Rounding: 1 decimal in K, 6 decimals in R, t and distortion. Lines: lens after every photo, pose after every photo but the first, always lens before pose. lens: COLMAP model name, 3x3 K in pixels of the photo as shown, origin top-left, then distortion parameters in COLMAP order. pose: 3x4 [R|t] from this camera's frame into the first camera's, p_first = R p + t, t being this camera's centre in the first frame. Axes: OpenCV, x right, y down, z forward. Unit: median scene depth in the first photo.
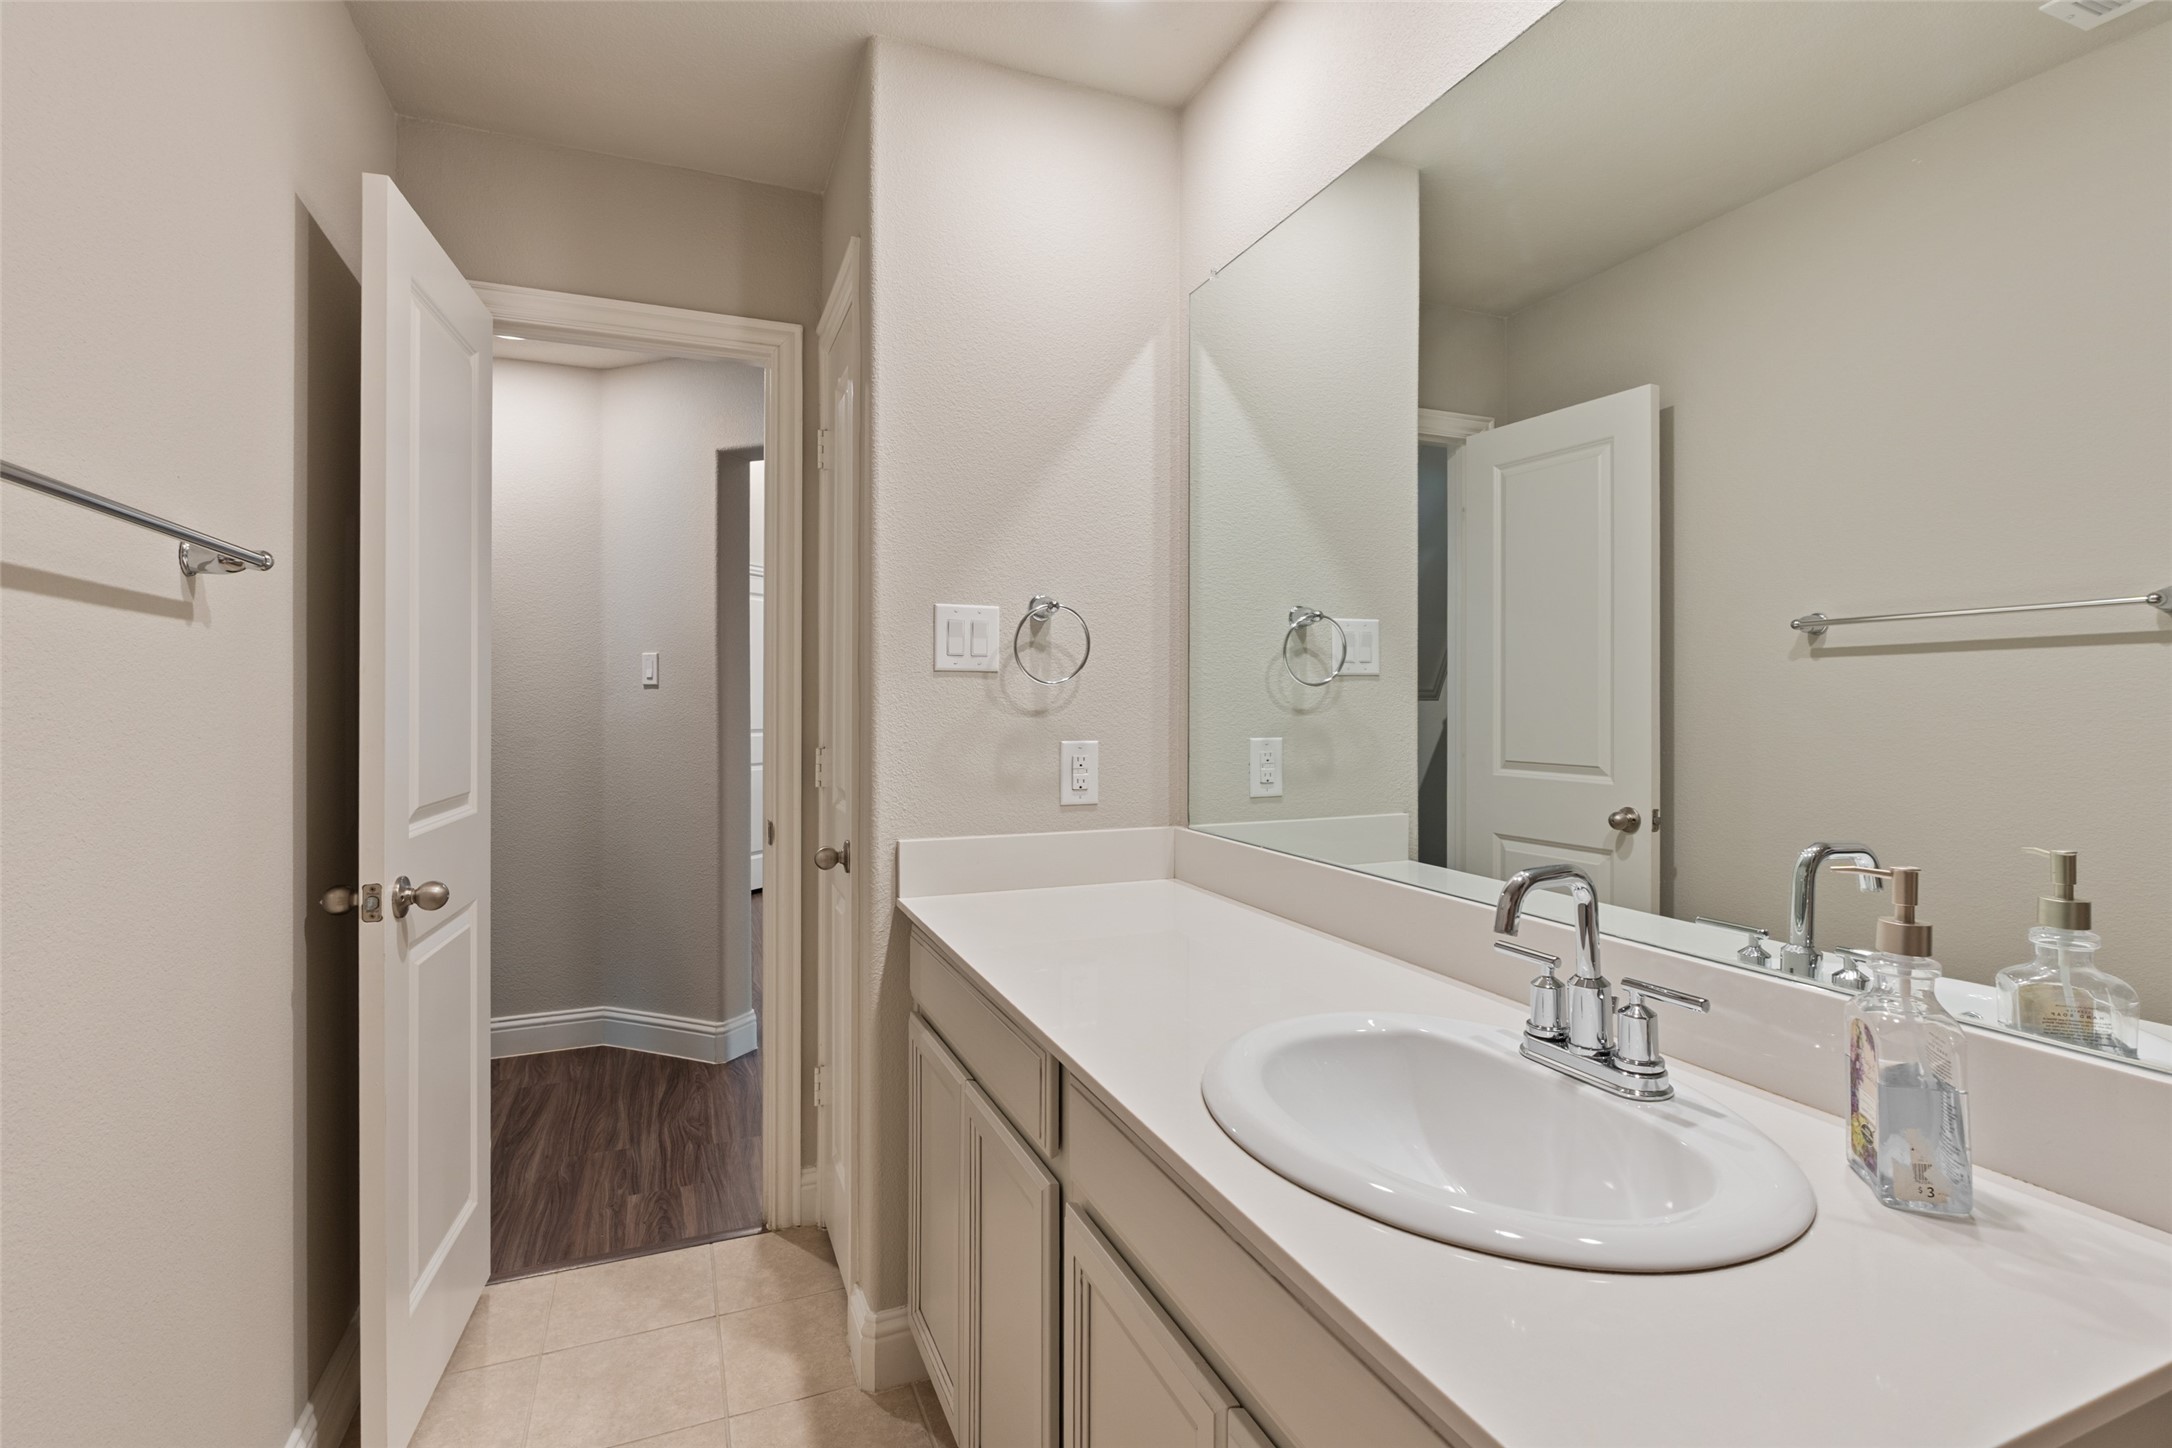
lens RADIAL K [[1017.5, 0, 1087.6], [0, 1017.5, 709.3], [0, 0, 1]] dist [-0.000629, -0.000196]
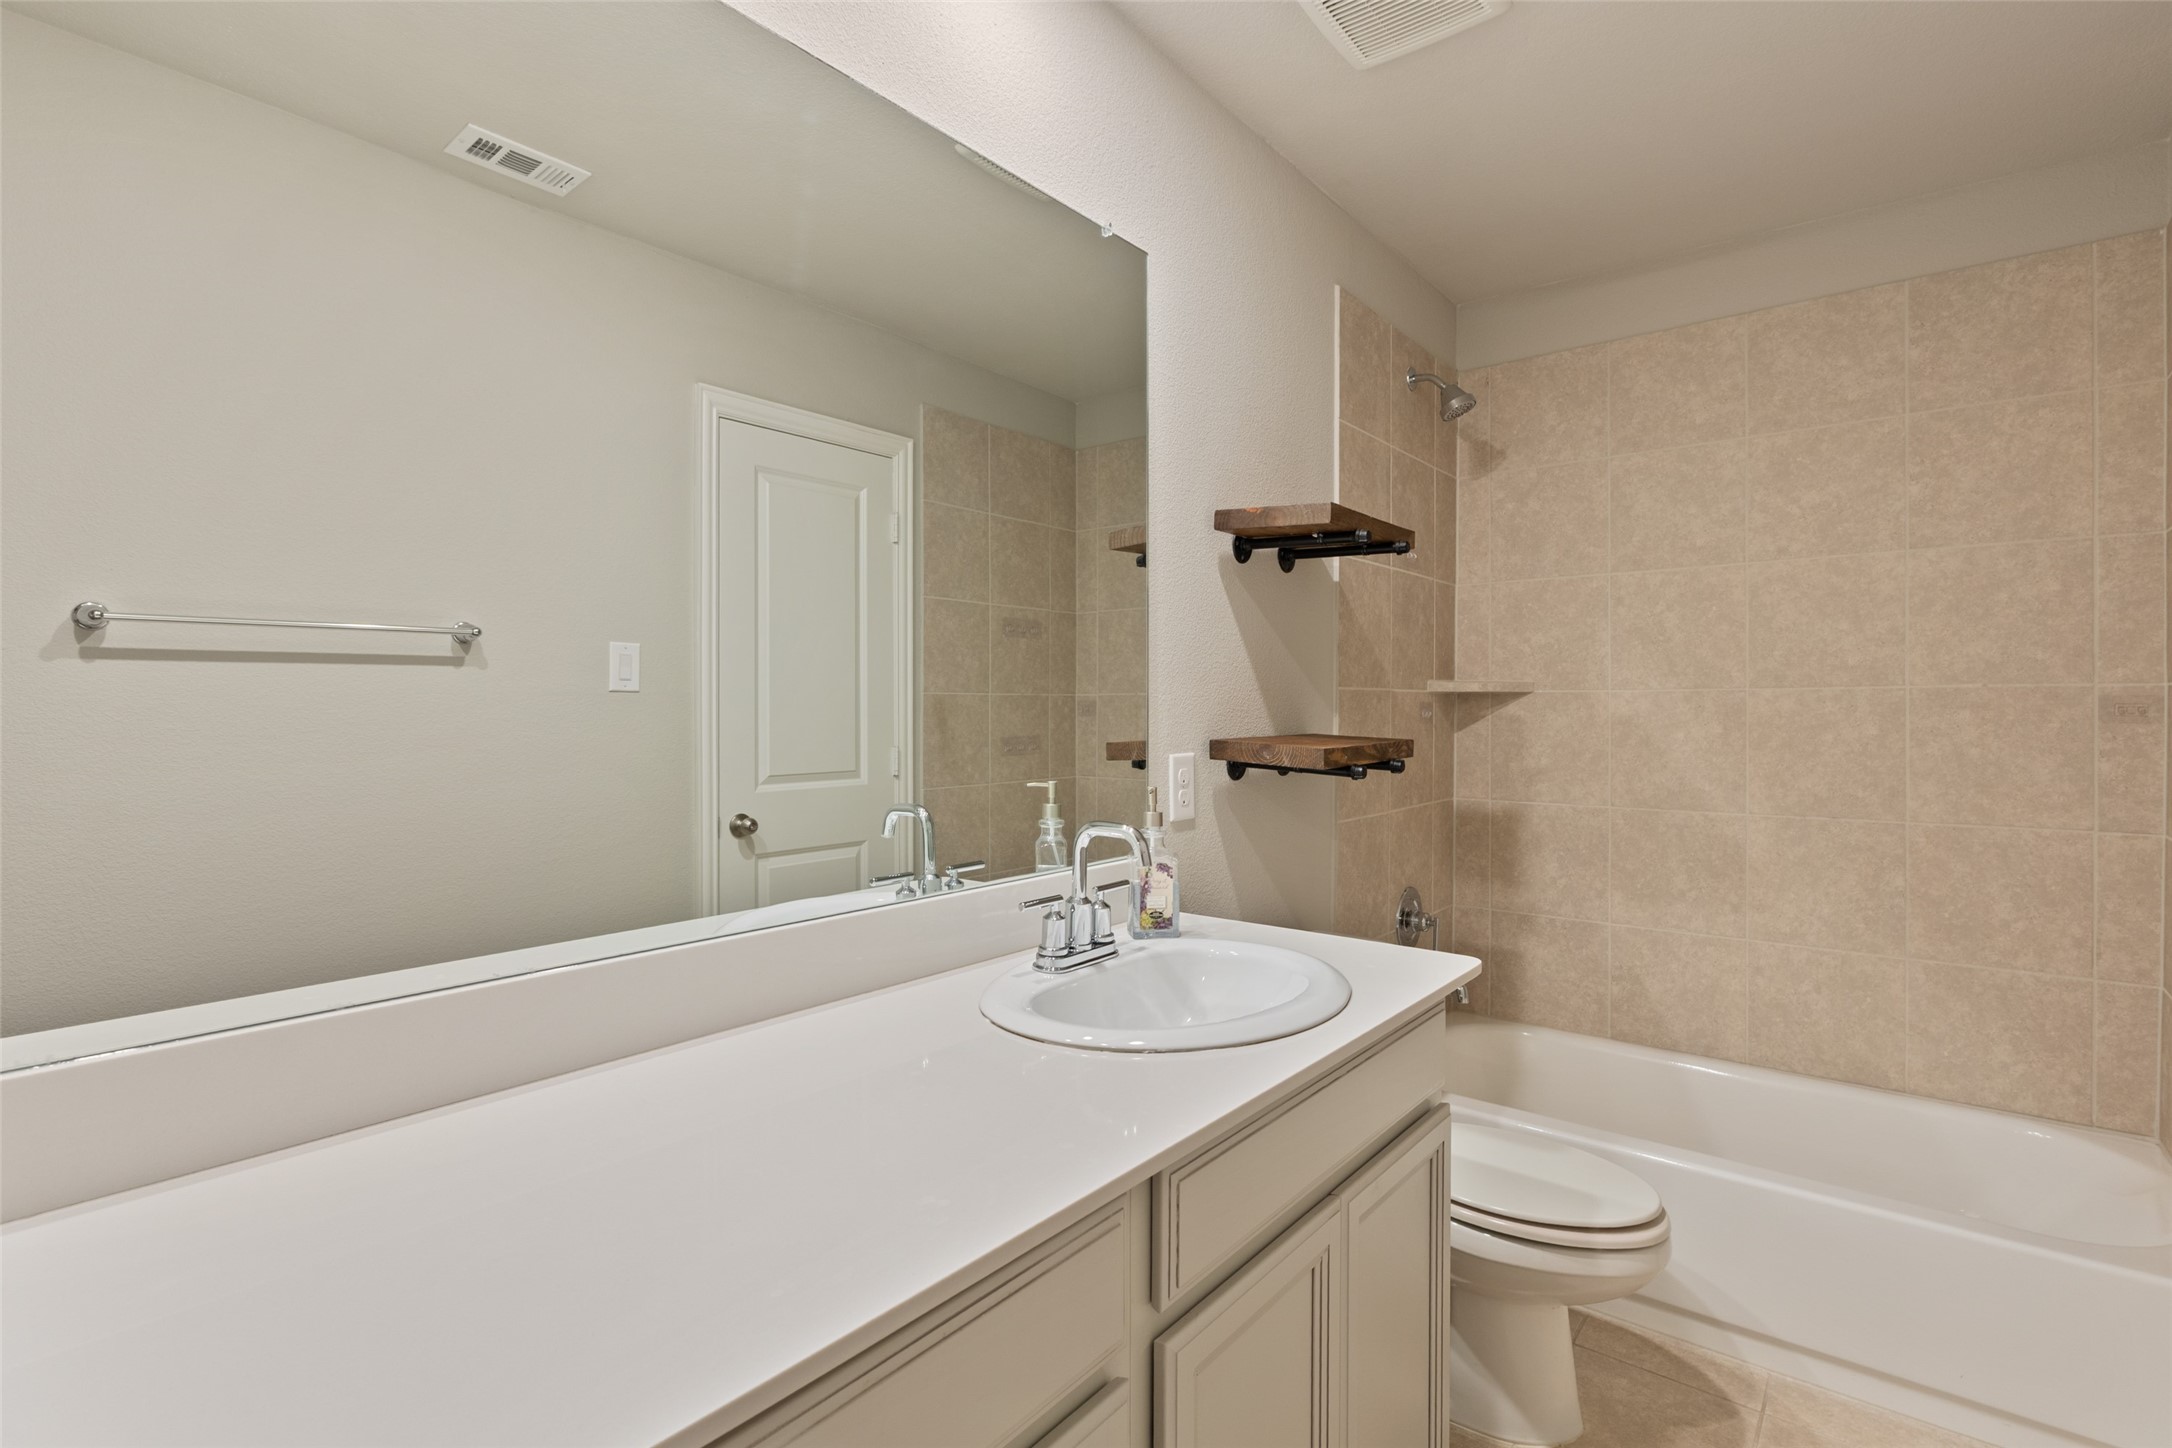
lens RADIAL K [[1017.5, 0, 1091.2], [0, 1017.5, 719.2], [0, 0, 1]] dist [-0.000629, -0.000196]
pose [[-0.451920, -0.010220, 0.892000, -0.340073], [0.010322, 0.999808, 0.016685, -0.009461], [-0.891999, 0.016747, -0.451727, 0.669983]]
